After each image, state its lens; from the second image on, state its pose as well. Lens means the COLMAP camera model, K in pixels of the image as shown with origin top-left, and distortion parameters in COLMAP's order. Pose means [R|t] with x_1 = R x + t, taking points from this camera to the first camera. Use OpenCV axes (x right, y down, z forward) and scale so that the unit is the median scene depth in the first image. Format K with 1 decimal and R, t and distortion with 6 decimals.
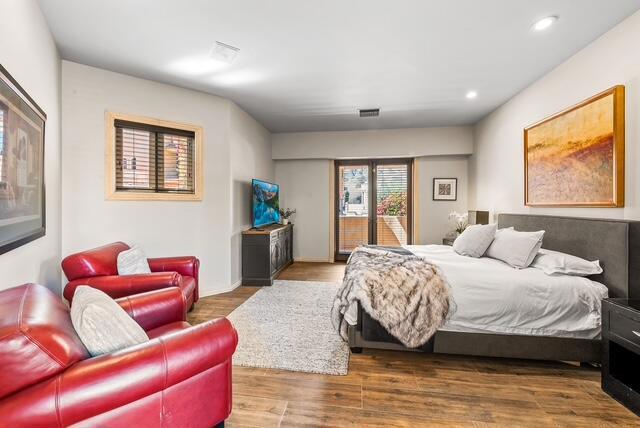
lens RADIAL K [[261.4, 0, 320.1], [0, 261.4, 210.7], [0, 0, 1]] dist [0.000455, -0.000812]
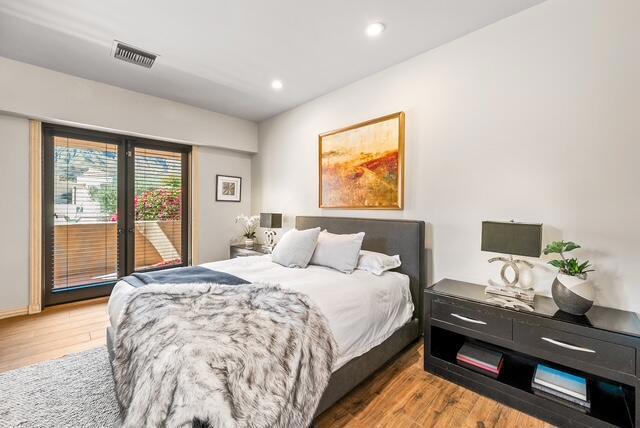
lens RADIAL K [[261.4, 0, 321.6], [0, 261.4, 211.5], [0, 0, 1]] dist [0.000455, -0.000812]
pose [[0.601921, -0.006138, 0.798532, -0.071708], [0.008588, 0.999962, 0.001213, -0.009518], [-0.798509, 0.006127, 0.601951, 0.486548]]
